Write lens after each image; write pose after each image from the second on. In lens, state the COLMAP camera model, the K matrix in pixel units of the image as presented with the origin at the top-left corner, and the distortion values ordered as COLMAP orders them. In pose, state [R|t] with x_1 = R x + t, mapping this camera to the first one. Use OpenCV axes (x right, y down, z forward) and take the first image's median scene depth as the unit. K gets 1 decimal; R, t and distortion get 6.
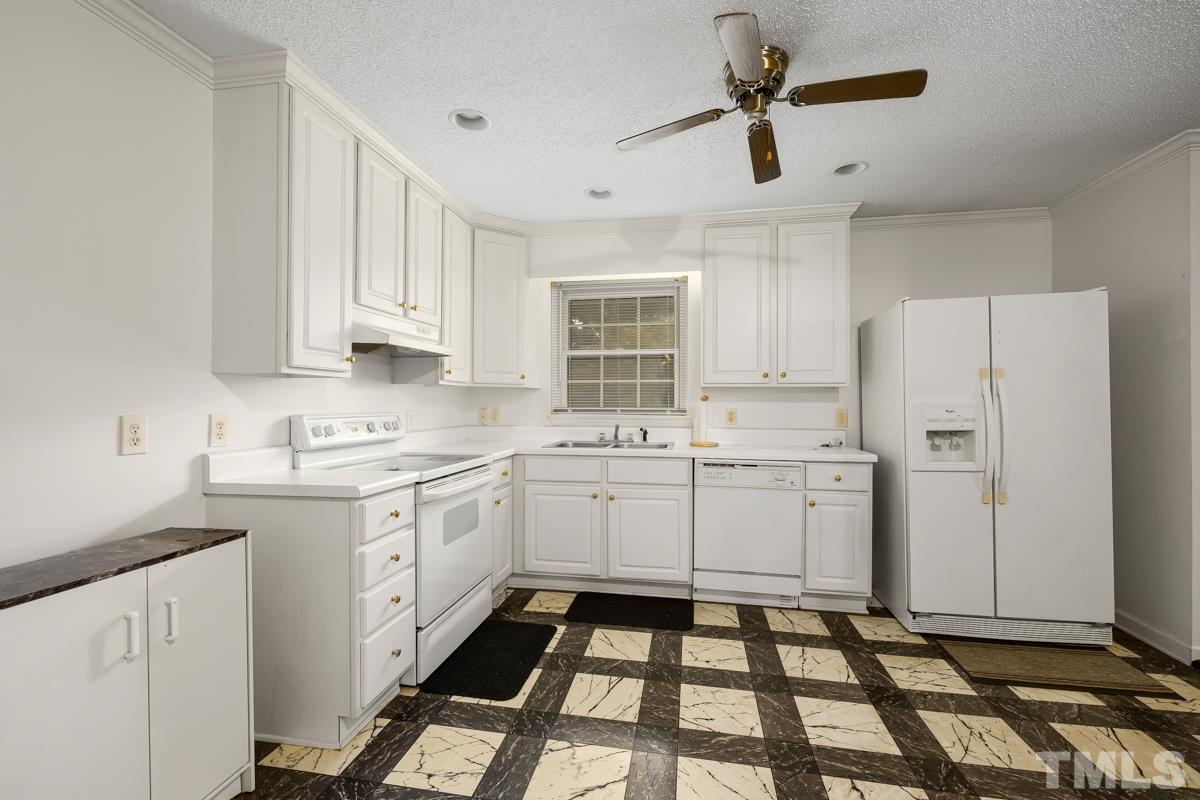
lens RADIAL K [[519.7, 0, 557.4], [0, 519.7, 405.9], [0, 0, 1]] dist [-0.001322, -0.000264]
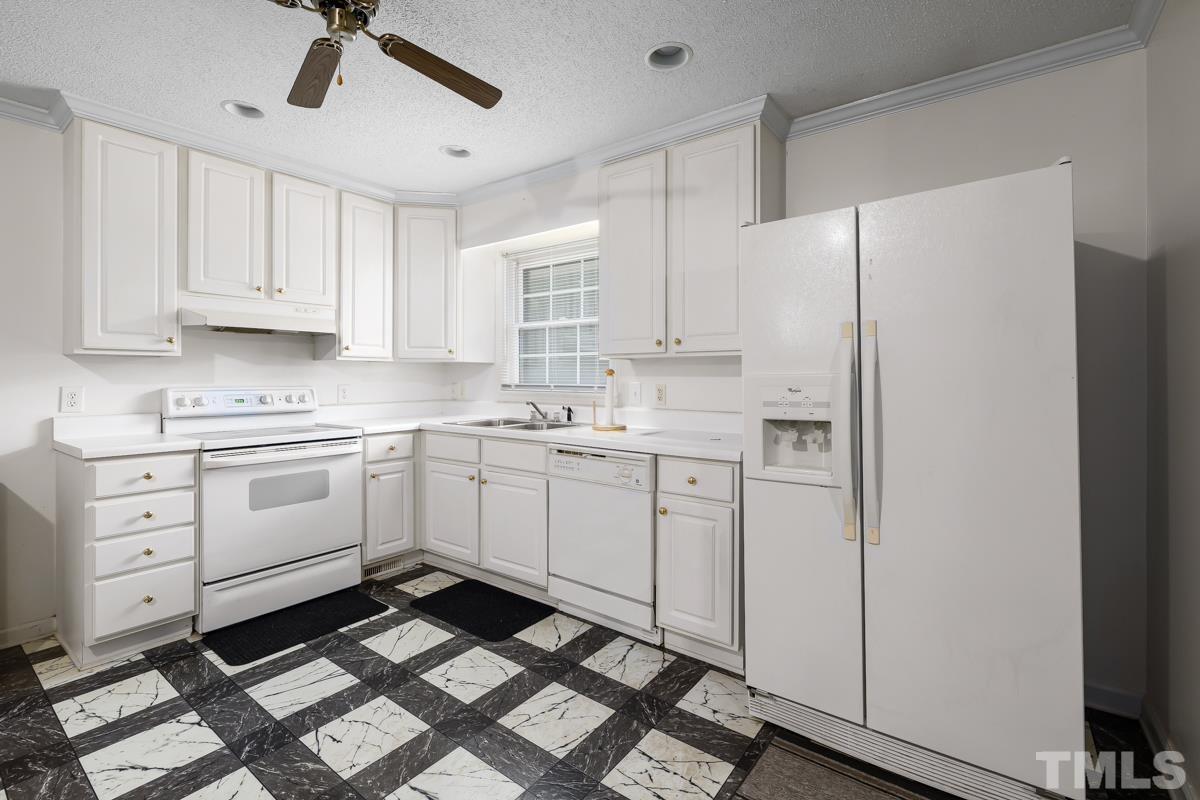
lens RADIAL K [[519.7, 0, 581.5], [0, 519.7, 384.5], [0, 0, 1]] dist [-0.001322, -0.000264]
pose [[0.903590, 0.005027, -0.428369, 0.762501], [-0.002561, 0.999977, 0.006334, -0.000409], [0.428391, -0.004626, 0.903582, 0.289737]]
